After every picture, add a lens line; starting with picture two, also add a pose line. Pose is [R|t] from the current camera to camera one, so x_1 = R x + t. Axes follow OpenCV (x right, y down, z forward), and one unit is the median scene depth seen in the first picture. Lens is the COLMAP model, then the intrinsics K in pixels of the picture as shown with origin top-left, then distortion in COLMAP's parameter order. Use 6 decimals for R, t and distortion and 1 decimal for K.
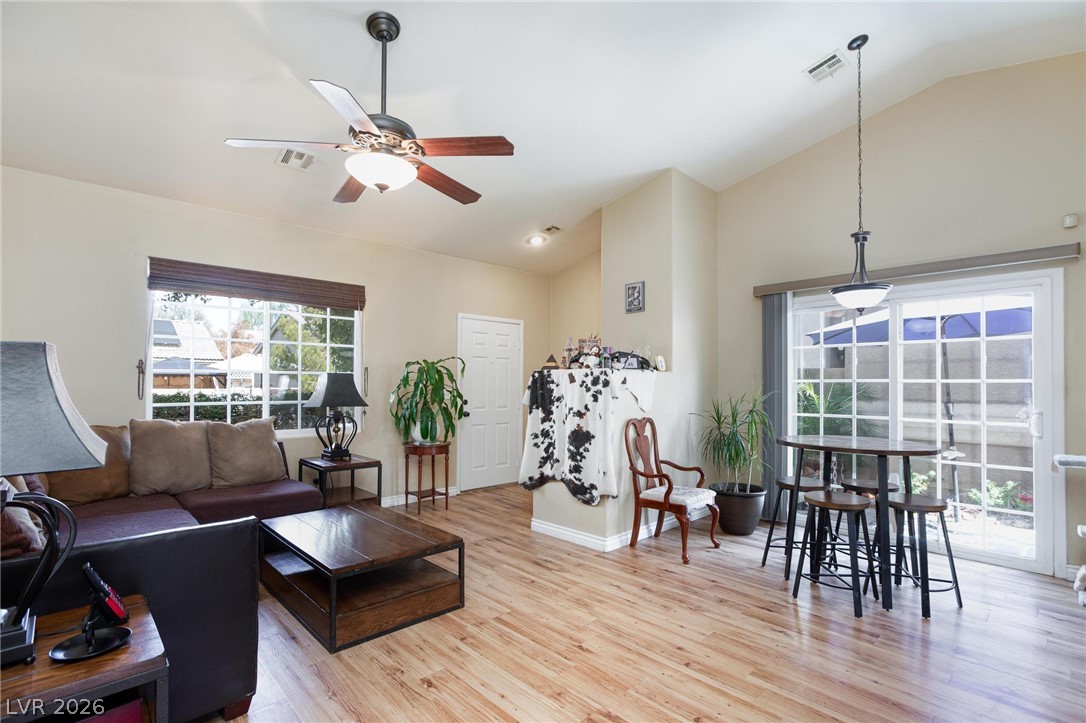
lens RADIAL K [[522.3, 0, 521.2], [0, 522.3, 375.3], [0, 0, 1]] dist [-0.035826, 0.018662]
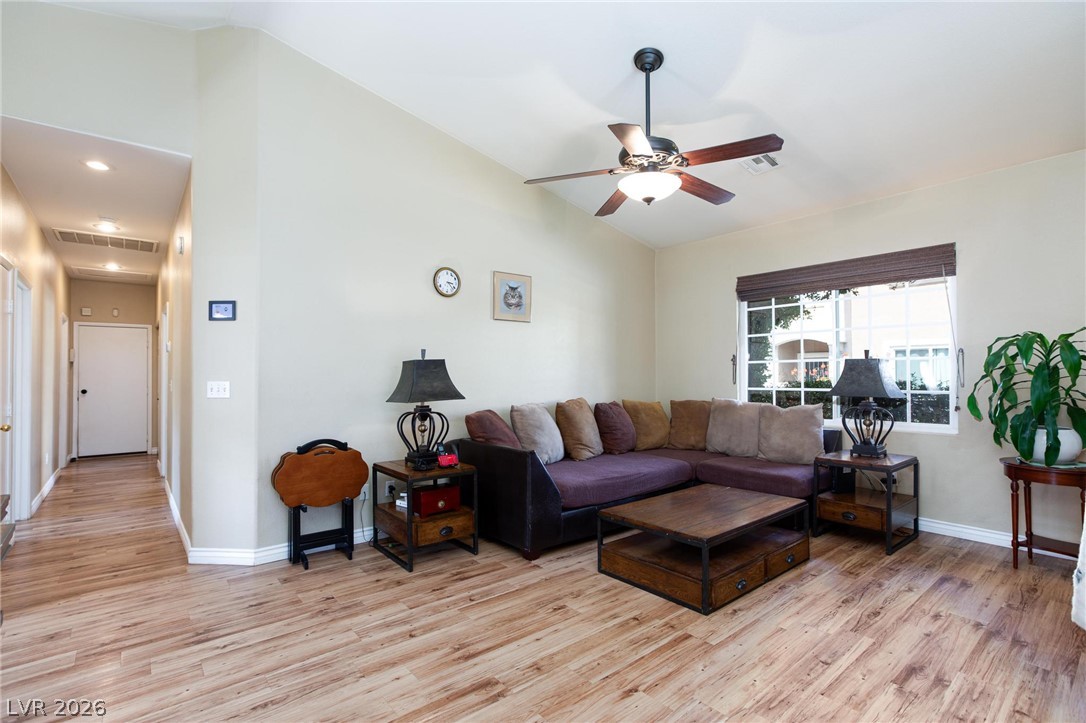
lens RADIAL K [[501.0, 0, 563.9], [0, 501.0, 362.4], [0, 0, 1]] dist [-0.003648, -0.000348]
pose [[-0.027023, -0.025252, -0.999316, 0.662462], [0.021905, 0.999426, -0.025847, 0.015630], [0.999395, -0.022588, -0.026454, 0.659133]]
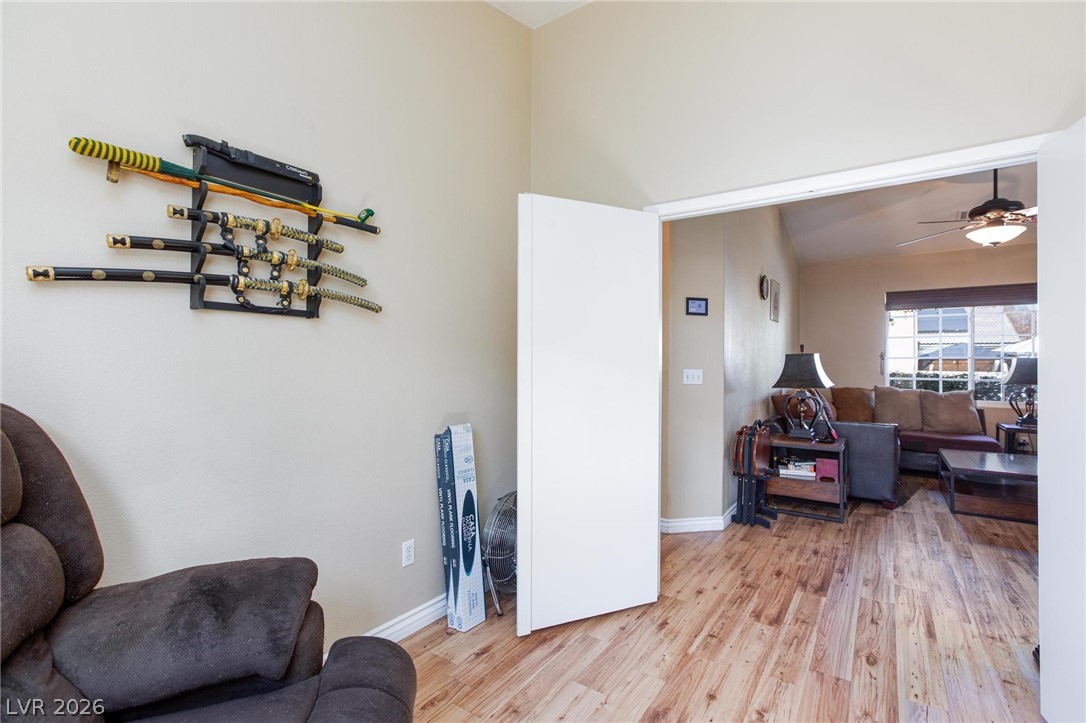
lens RADIAL K [[501.3, 0, 544.2], [0, 501.3, 359.6], [0, 0, 1]] dist [-0.032785, 0.016152]
pose [[0.240635, -0.003979, -0.970608, 0.683943], [0.005931, 0.999979, -0.002629, -0.007343], [0.970598, -0.005124, 0.240653, -0.570595]]
